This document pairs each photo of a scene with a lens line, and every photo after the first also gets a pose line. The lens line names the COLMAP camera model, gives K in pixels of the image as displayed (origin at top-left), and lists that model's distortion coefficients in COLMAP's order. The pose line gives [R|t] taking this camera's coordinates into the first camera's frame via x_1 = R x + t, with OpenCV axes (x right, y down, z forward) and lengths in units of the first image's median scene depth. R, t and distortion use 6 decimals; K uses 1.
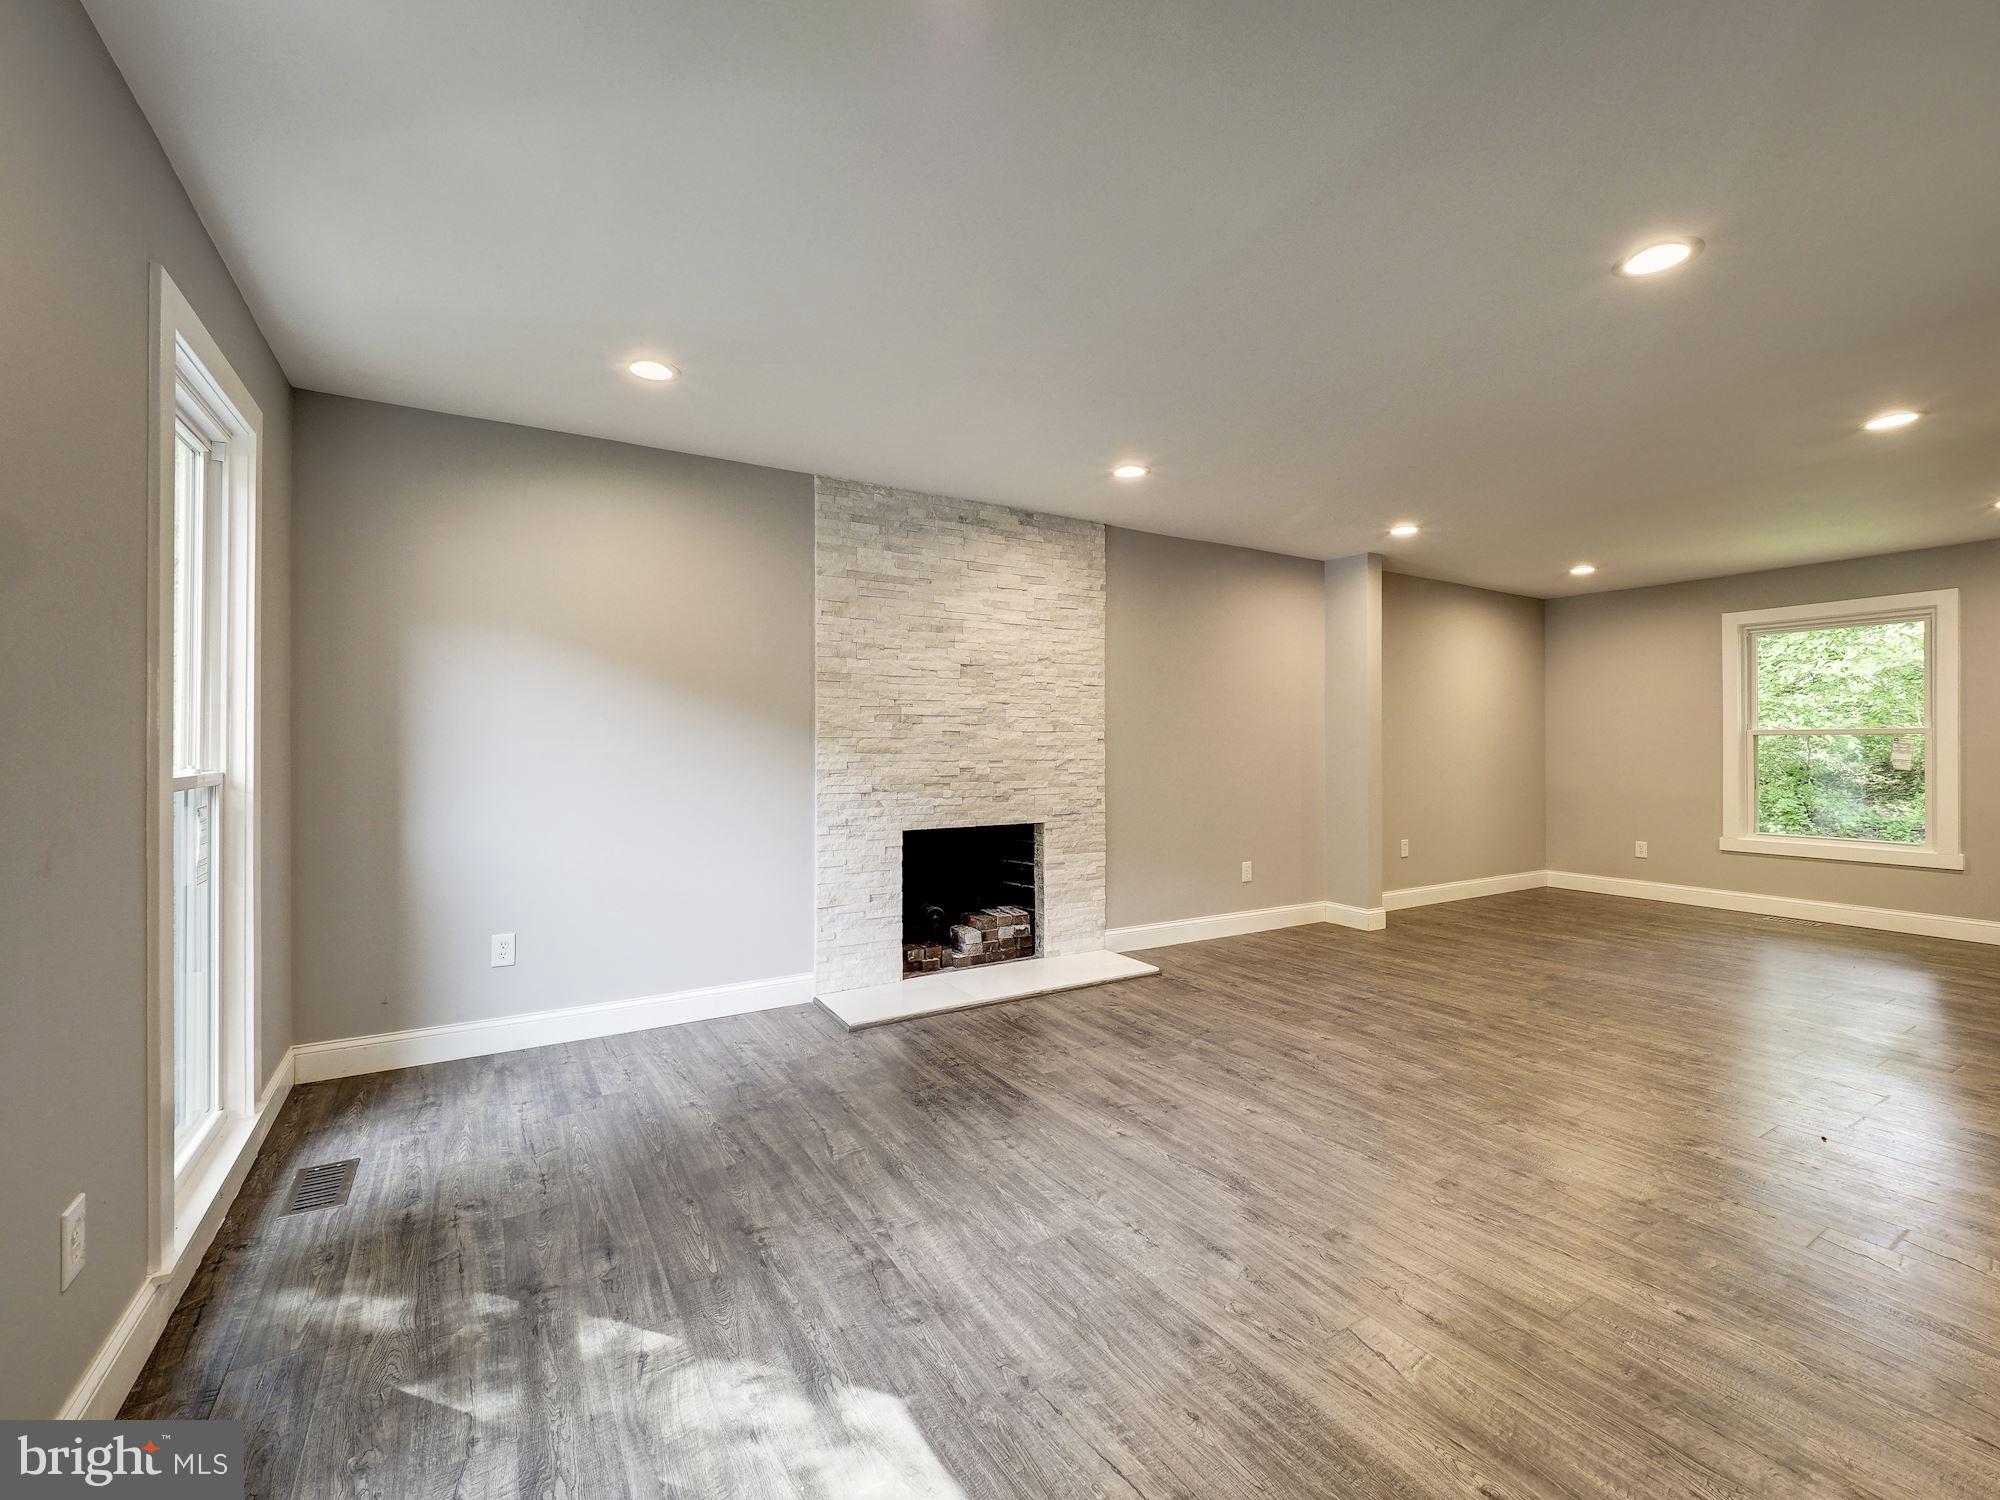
lens RADIAL K [[857.8, 0, 1003.8], [0, 857.8, 742.0], [0, 0, 1]] dist [-0.004689, -0.002399]
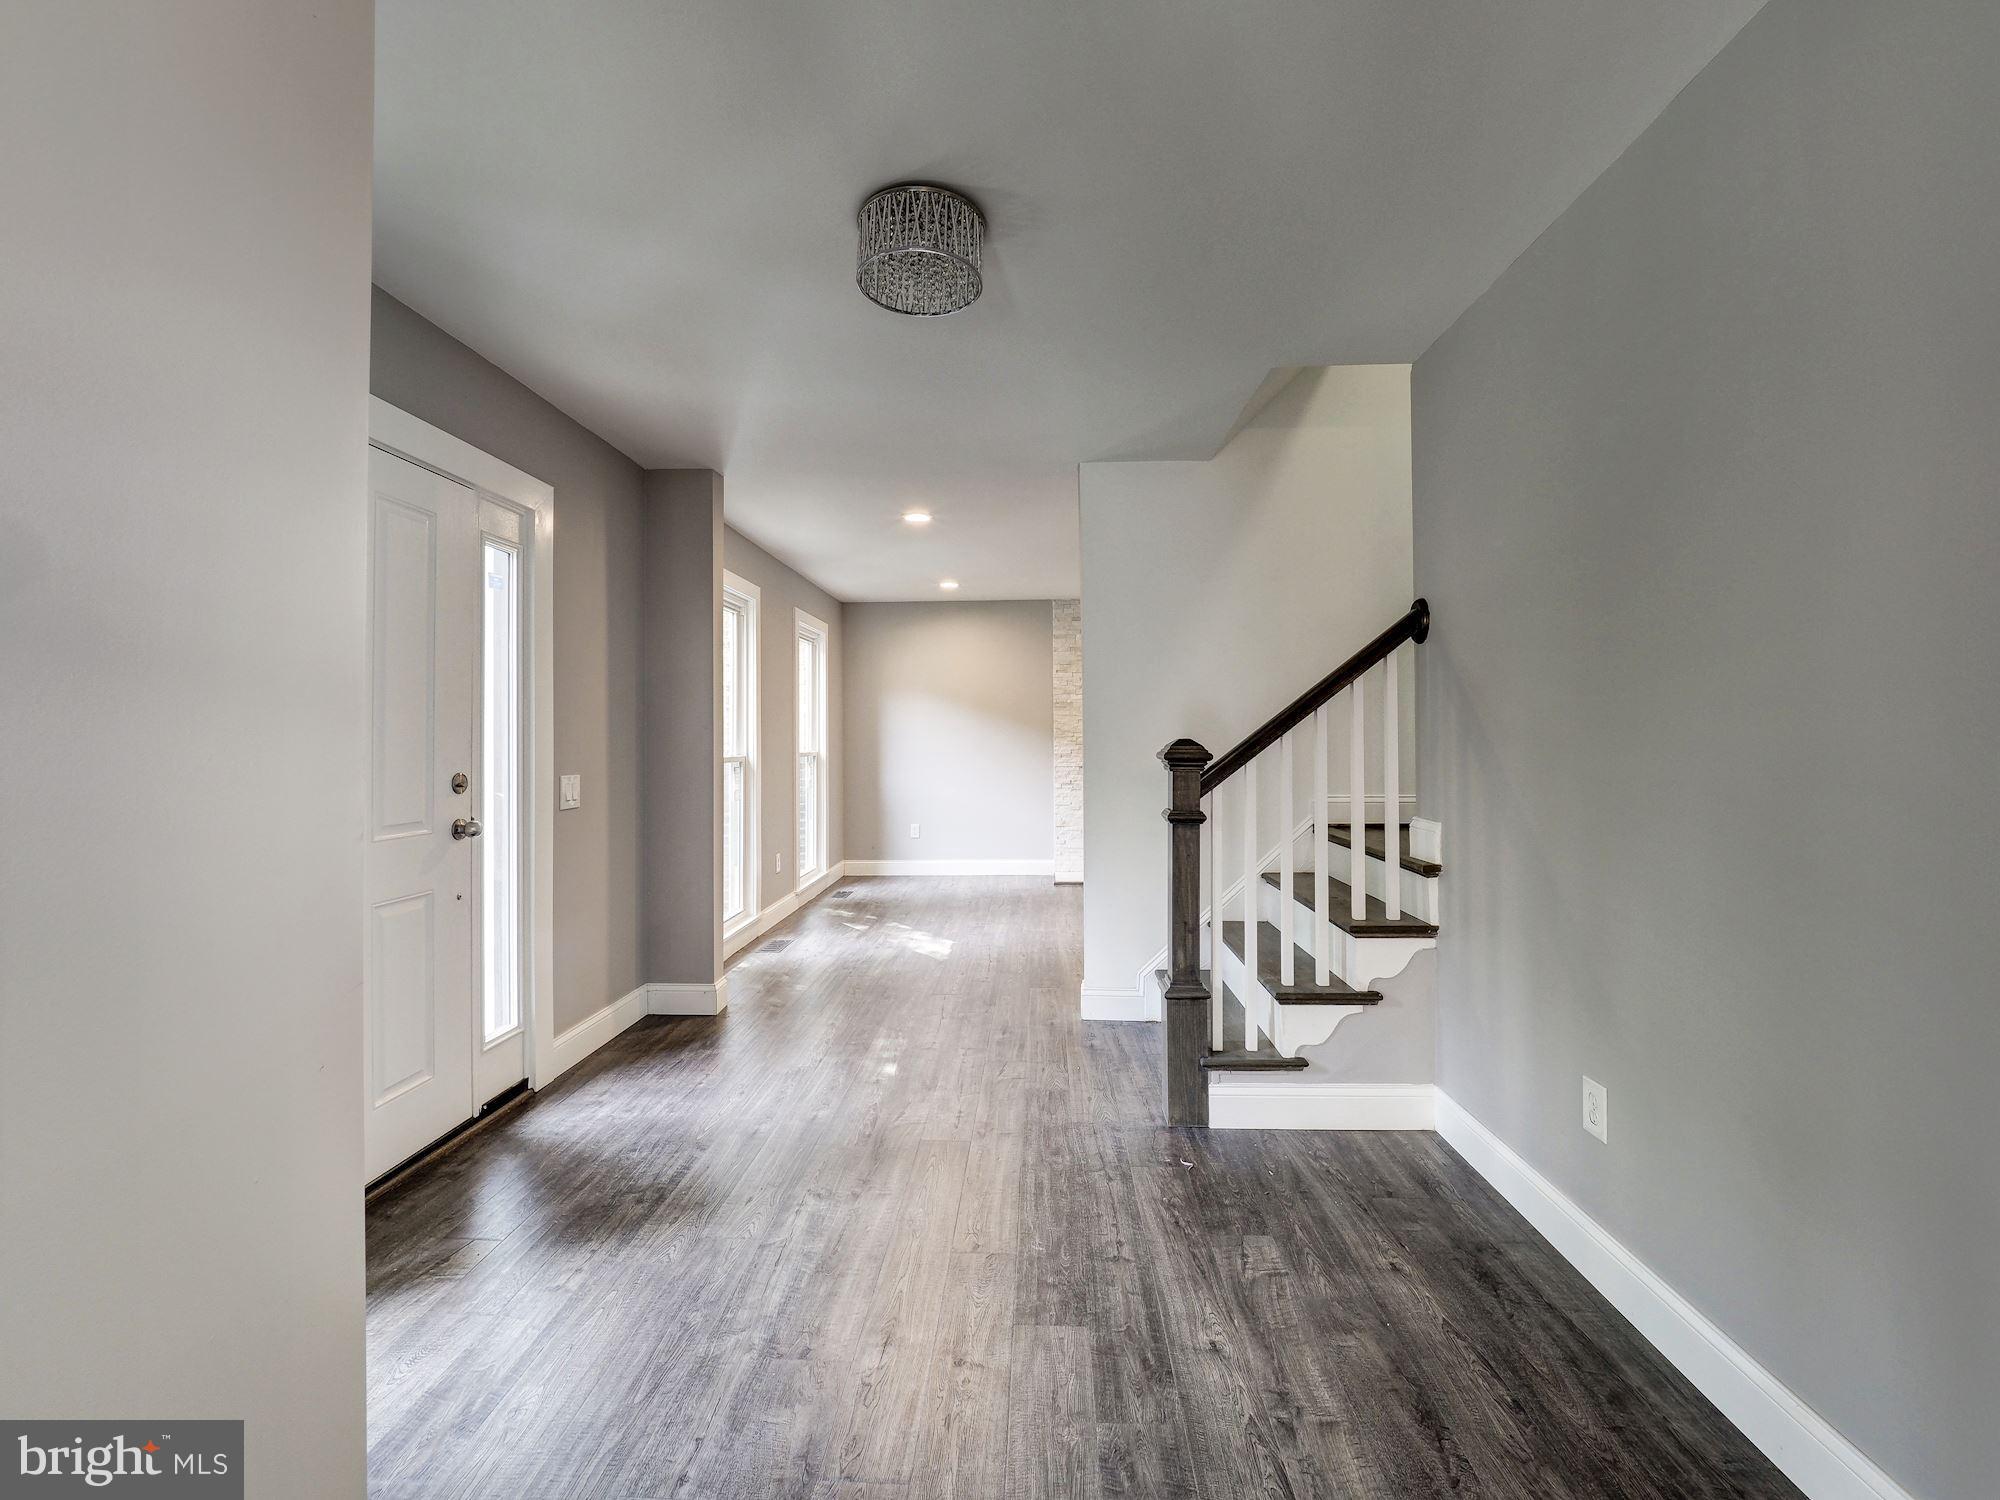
lens RADIAL K [[857.8, 0, 1011.0], [0, 857.8, 739.3], [0, 0, 1]] dist [-0.004689, -0.002399]
pose [[0.835921, 0.000548, -0.548849, 0.752551], [0.005212, 0.999946, 0.008937, -0.017243], [0.548825, -0.010332, 0.835874, -0.654340]]
